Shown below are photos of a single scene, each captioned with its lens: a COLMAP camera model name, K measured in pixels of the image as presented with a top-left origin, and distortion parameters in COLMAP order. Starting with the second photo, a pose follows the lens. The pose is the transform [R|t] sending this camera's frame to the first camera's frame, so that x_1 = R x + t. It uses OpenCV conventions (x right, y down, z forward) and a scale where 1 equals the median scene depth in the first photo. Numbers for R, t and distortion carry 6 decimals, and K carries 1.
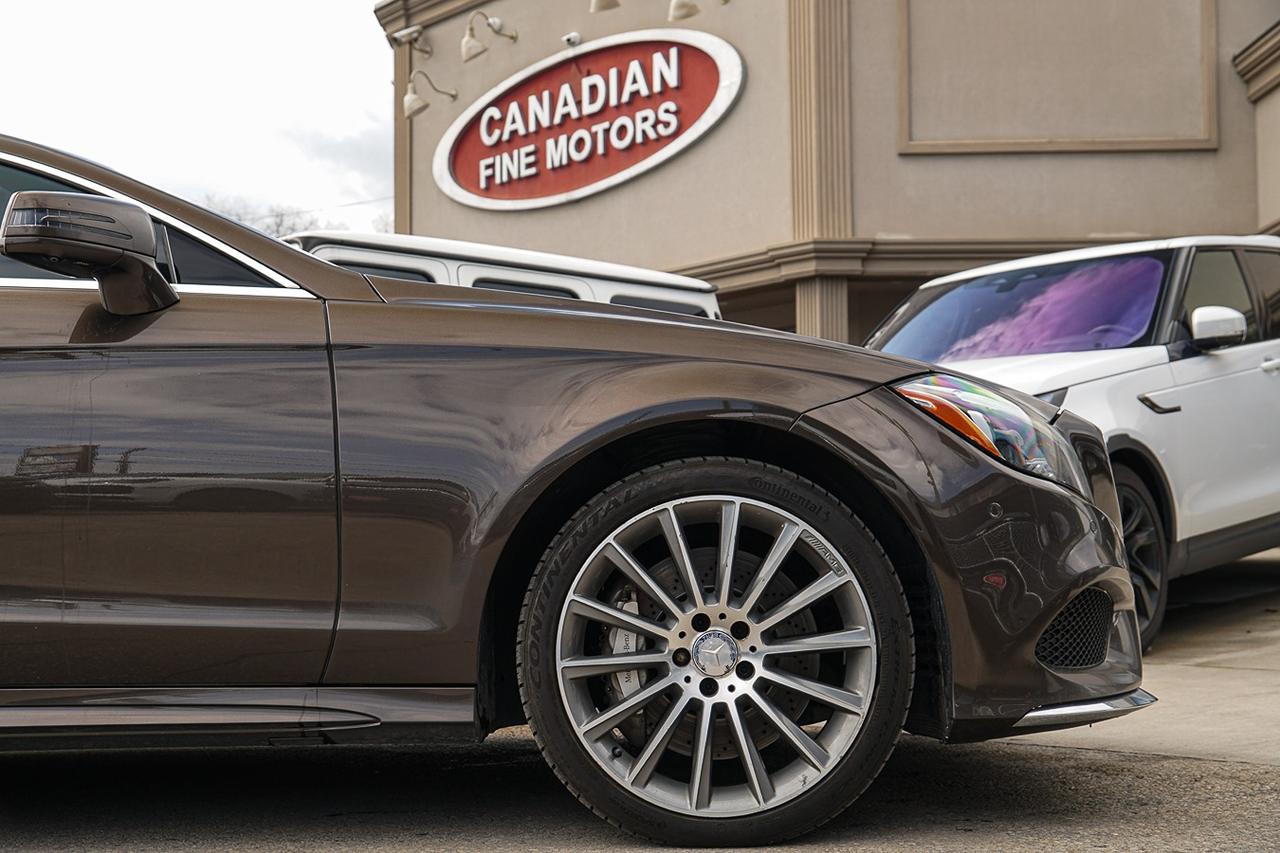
lens RADIAL K [[1420.9, 0, 640.0], [0, 1420.9, 426.5], [0, 0, 1]] dist [0.068074, 0.015608]
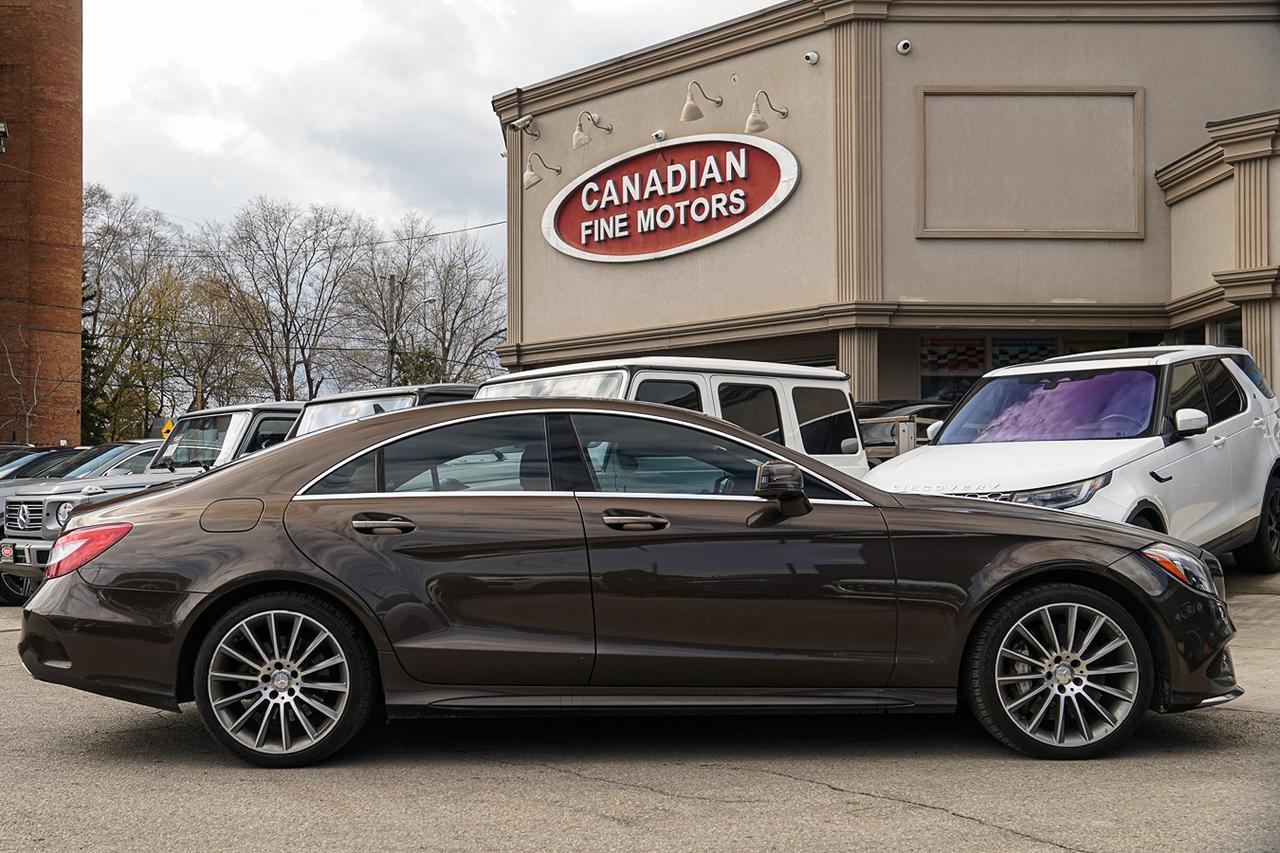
lens RADIAL K [[1222.9, 0, 640.0], [0, 1222.9, 426.5], [0, 0, 1]] dist [-0.003656, 0.004891]
pose [[0.999247, 0.009366, 0.037659, -0.111806], [-0.010743, 0.999275, 0.036536, -0.047081], [-0.037289, -0.036913, 0.998623, -0.140706]]
